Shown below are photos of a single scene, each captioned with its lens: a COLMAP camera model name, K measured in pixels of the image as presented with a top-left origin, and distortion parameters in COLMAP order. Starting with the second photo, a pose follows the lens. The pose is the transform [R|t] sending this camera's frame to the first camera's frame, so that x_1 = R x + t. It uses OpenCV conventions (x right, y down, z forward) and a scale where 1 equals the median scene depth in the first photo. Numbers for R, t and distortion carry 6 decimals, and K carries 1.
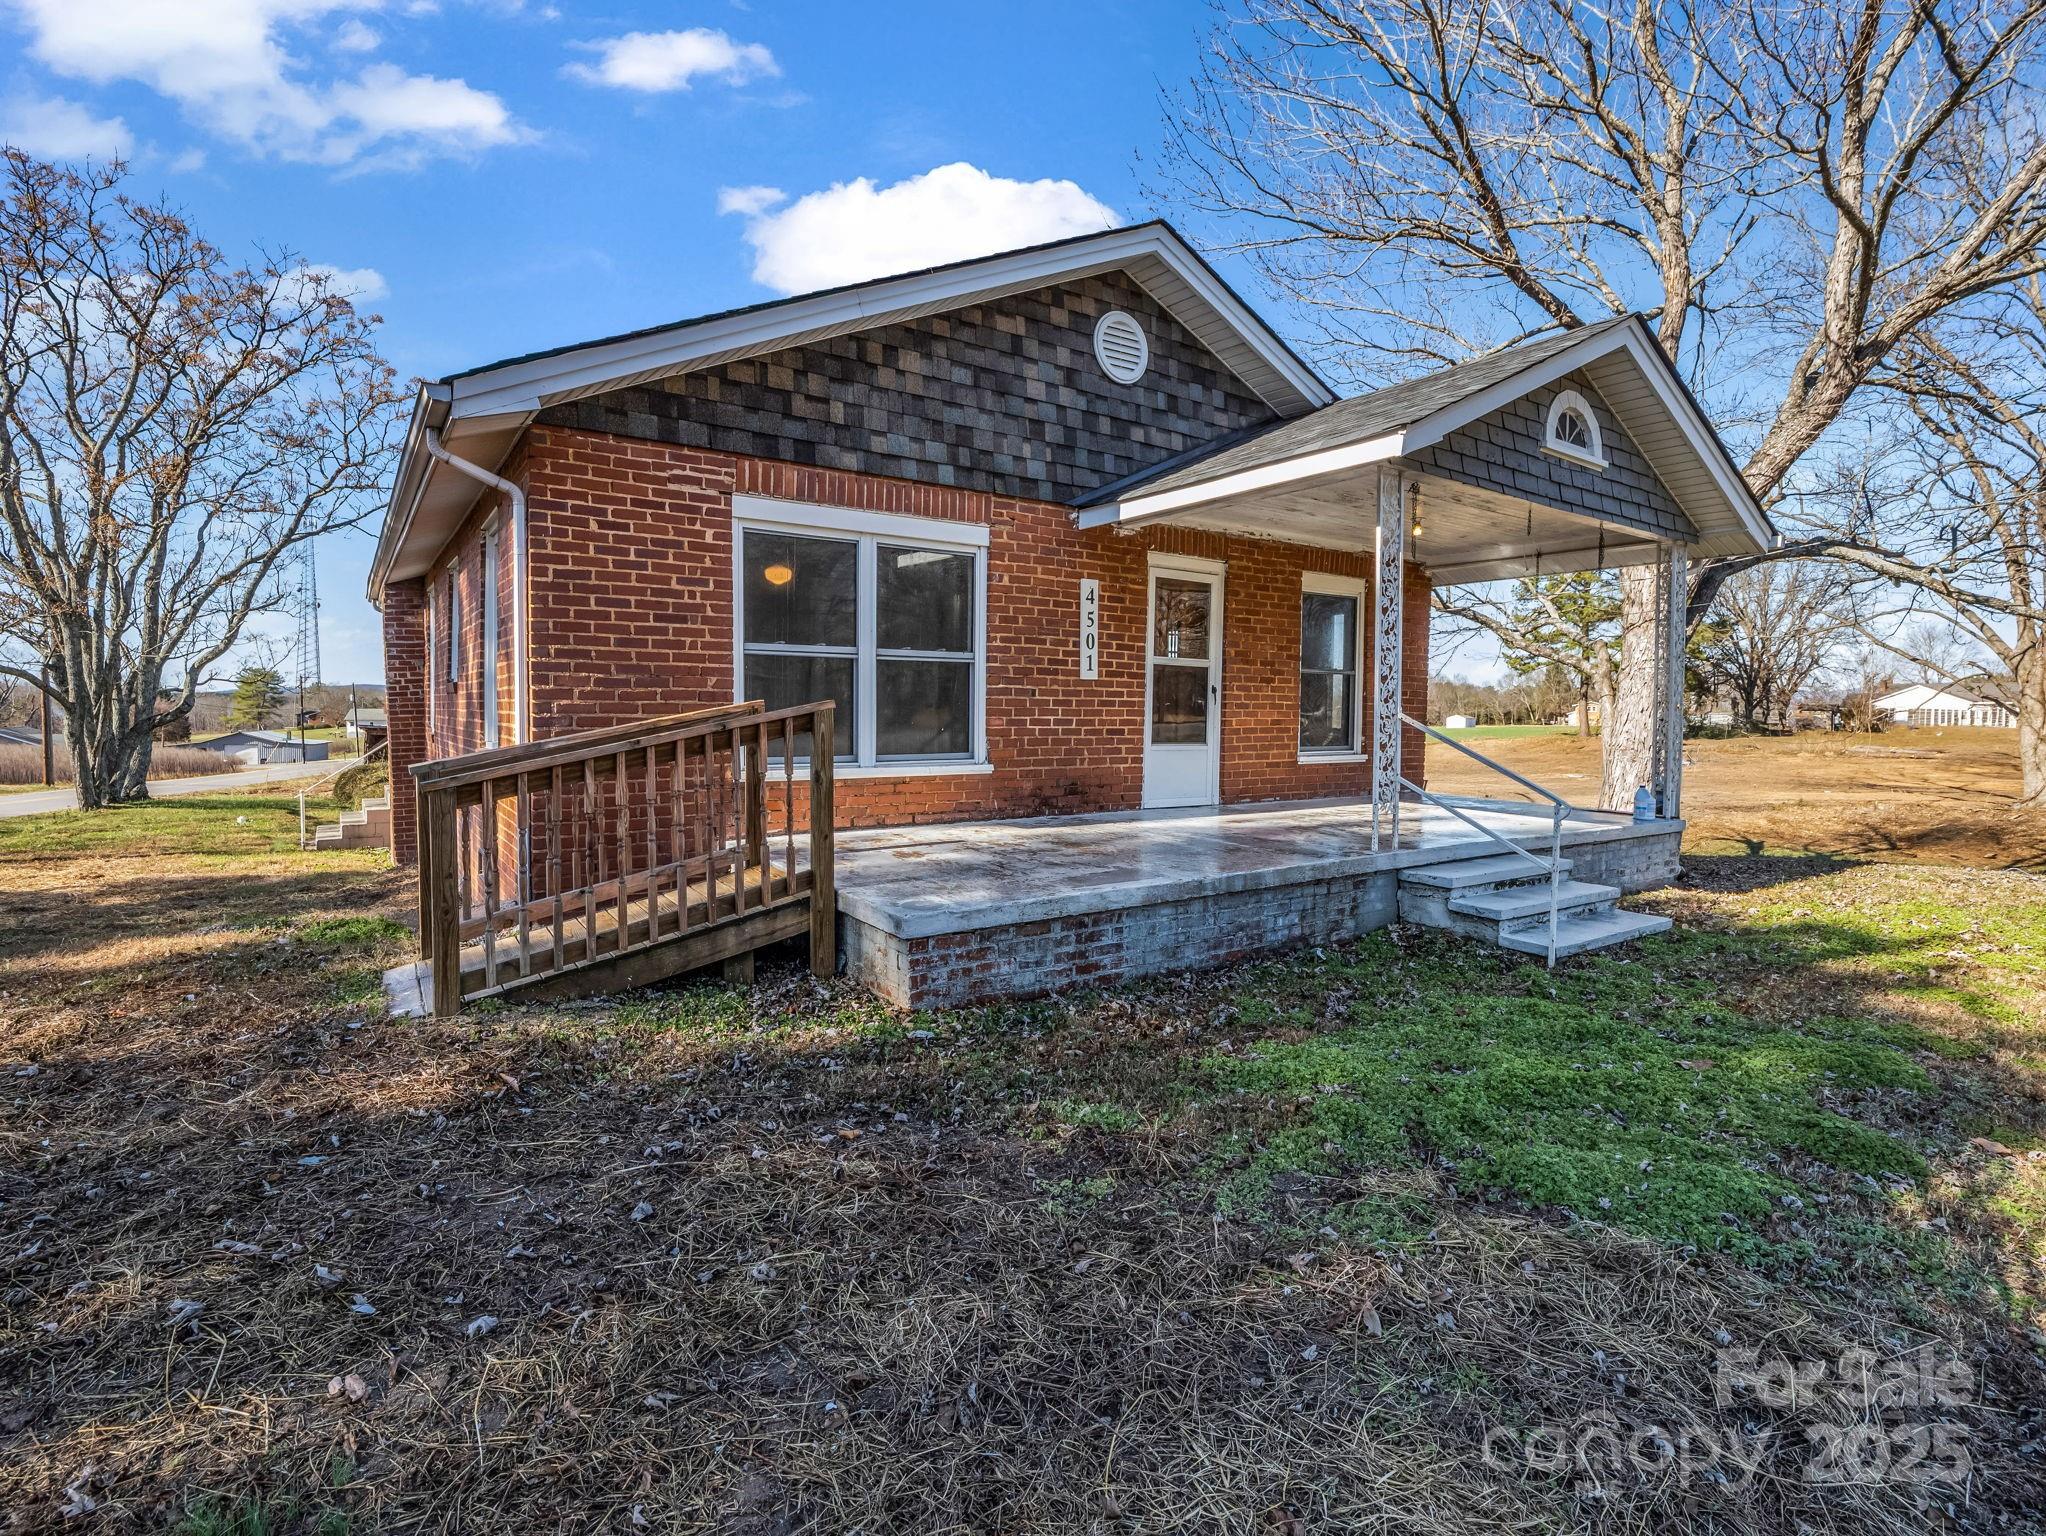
lens RADIAL K [[984.7, 0, 1021.9], [0, 984.7, 750.8], [0, 0, 1]] dist [-0.003329, -0.007074]
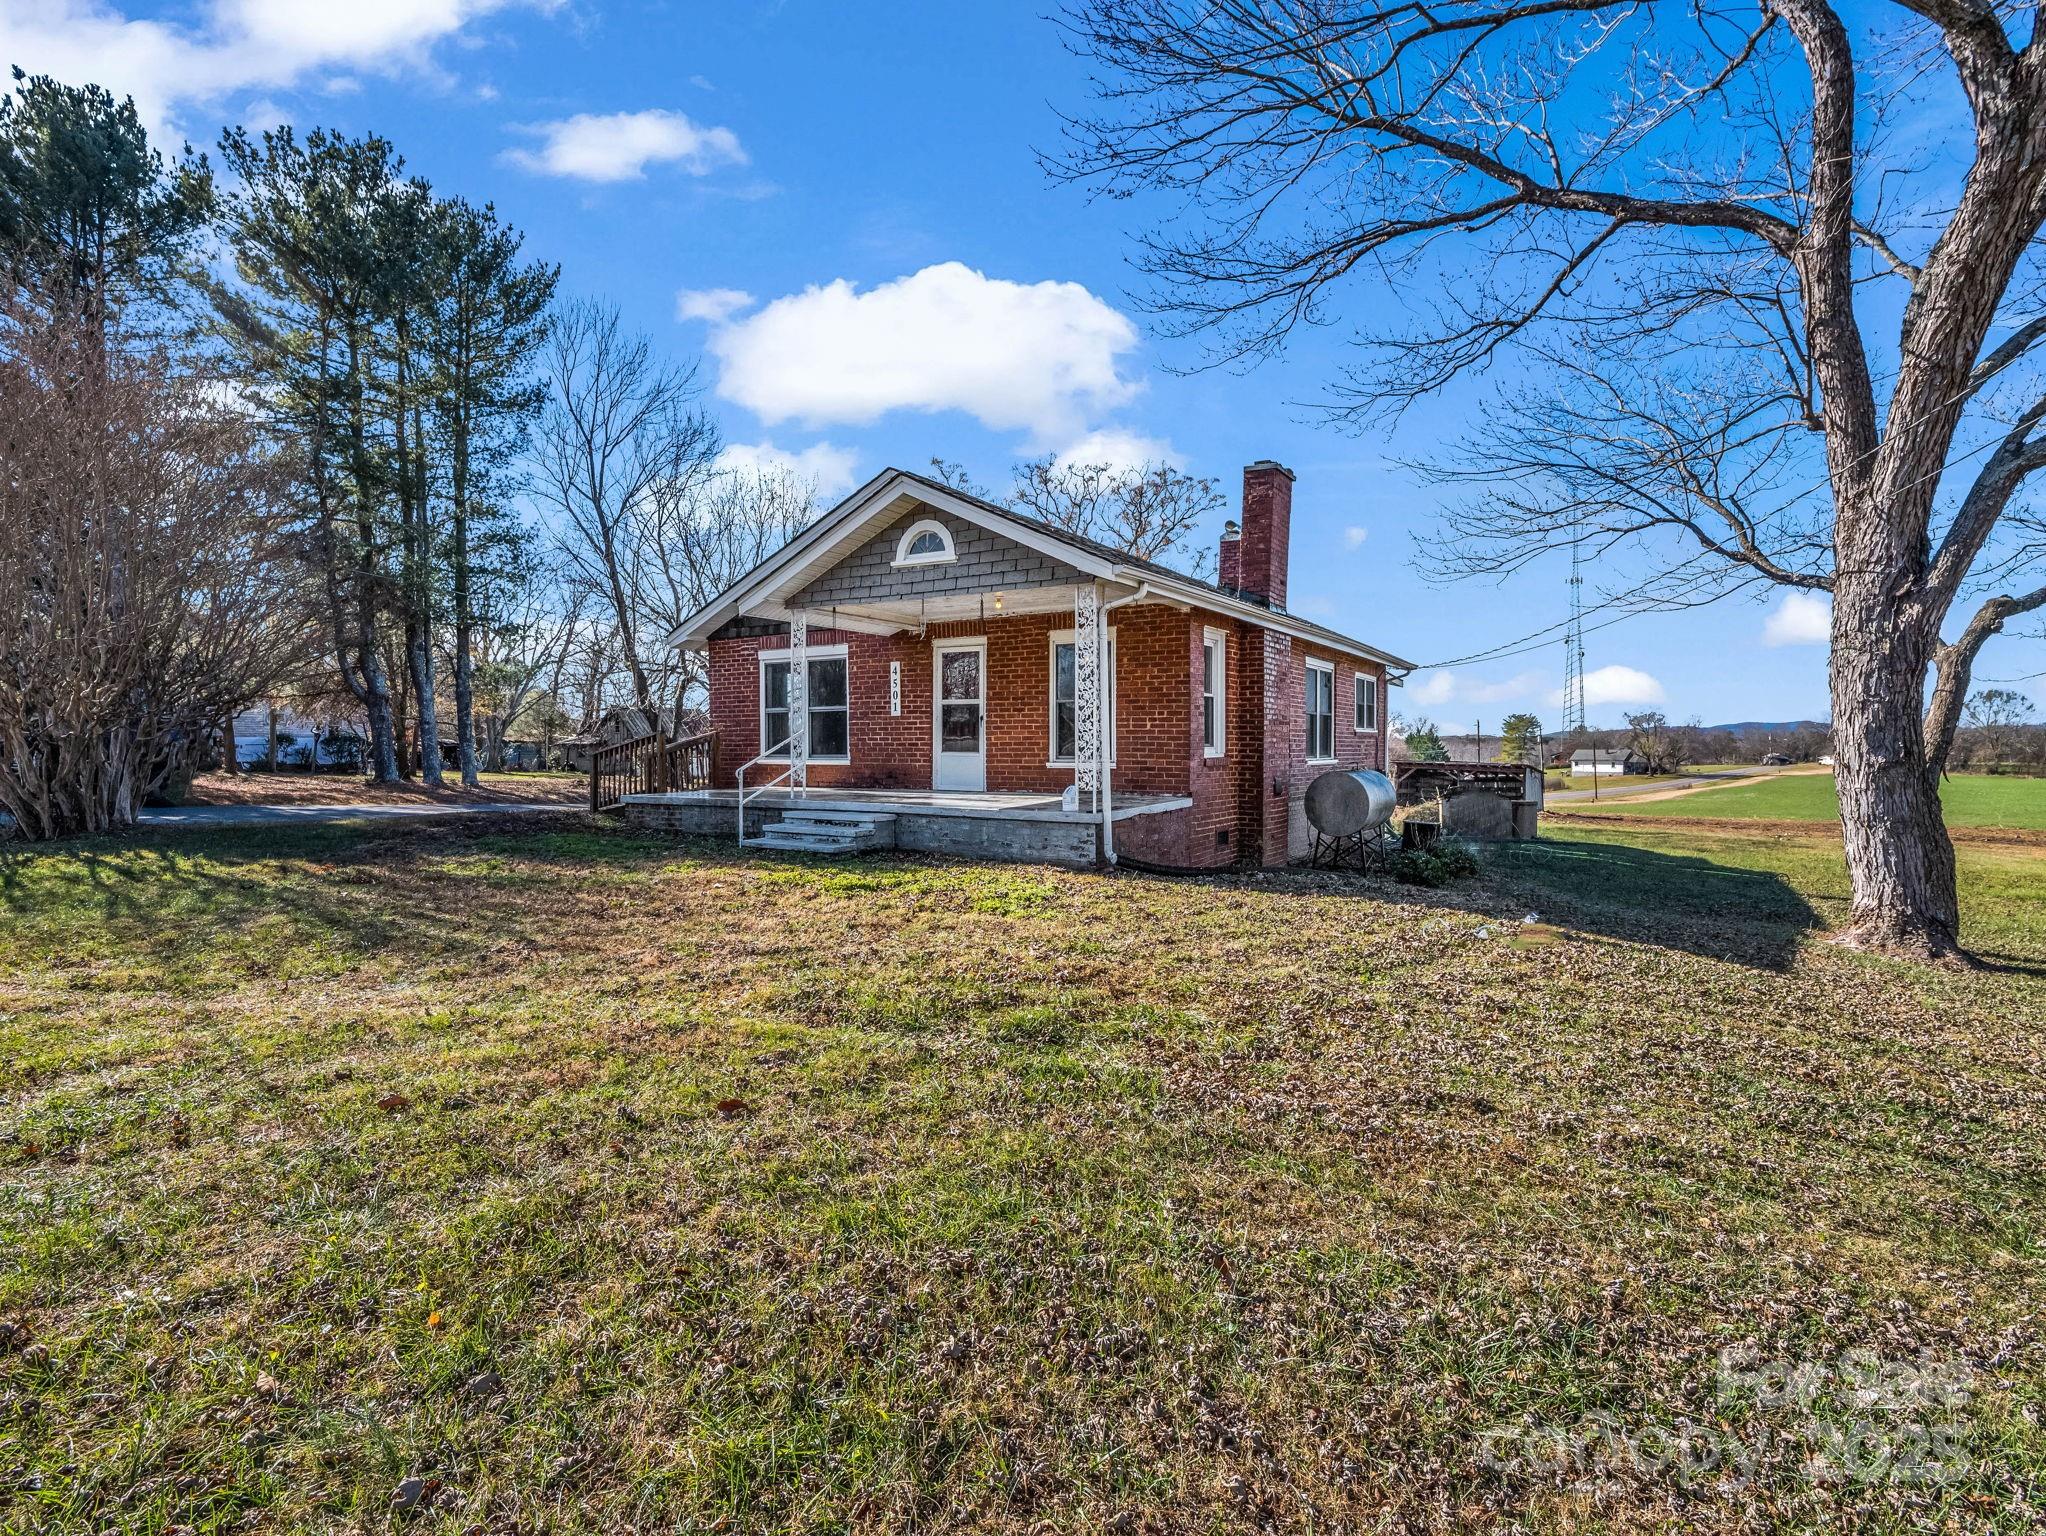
lens RADIAL K [[984.7, 0, 1040.2], [0, 984.7, 762.0], [0, 0, 1]] dist [-0.003329, -0.007074]
pose [[0.417196, 0.004743, -0.908804, 1.991443], [-0.031413, 0.999464, -0.009205, 0.024264], [0.908274, 0.032388, 0.417121, 0.512895]]
